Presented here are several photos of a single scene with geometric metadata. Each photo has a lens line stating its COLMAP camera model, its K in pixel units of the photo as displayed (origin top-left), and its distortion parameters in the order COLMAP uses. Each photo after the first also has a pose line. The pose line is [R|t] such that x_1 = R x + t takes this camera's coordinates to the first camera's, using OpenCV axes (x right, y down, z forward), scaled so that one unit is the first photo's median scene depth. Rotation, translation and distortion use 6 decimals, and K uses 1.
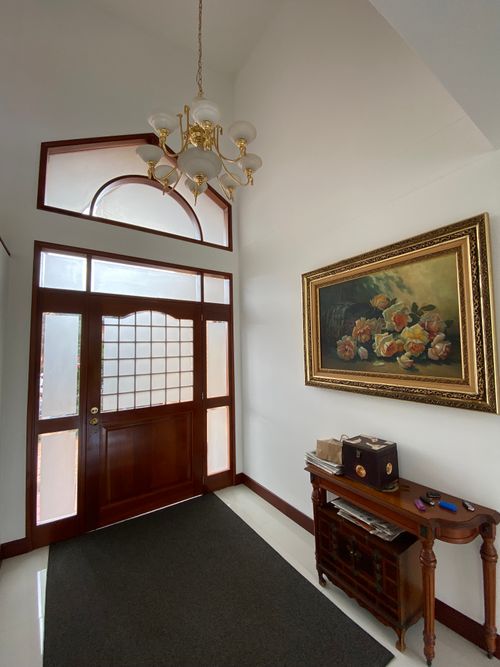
lens RADIAL K [[268.4, 0, 250.4], [0, 268.4, 330.9], [0, 0, 1]] dist [0.013398, -0.014430]
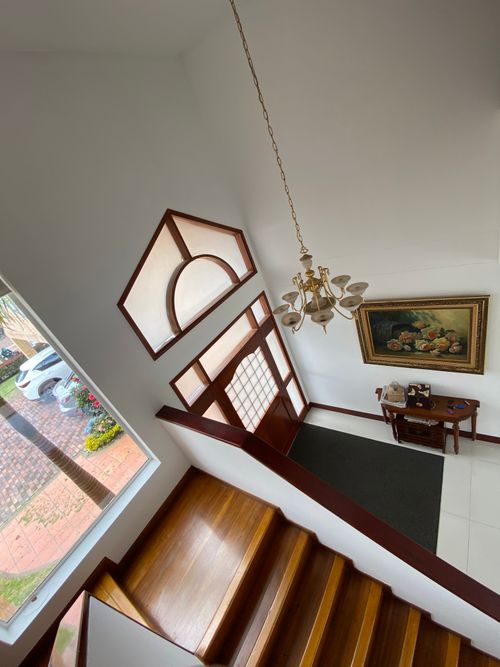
lens RADIAL K [[268.4, 0, 250.4], [0, 268.4, 330.9], [0, 0, 1]] dist [0.013398, -0.014430]
pose [[0.869057, -0.457170, 0.189038, -0.775981], [0.311174, 0.802215, 0.509531, -1.266488], [-0.384591, -0.383988, 0.839430, -0.030305]]
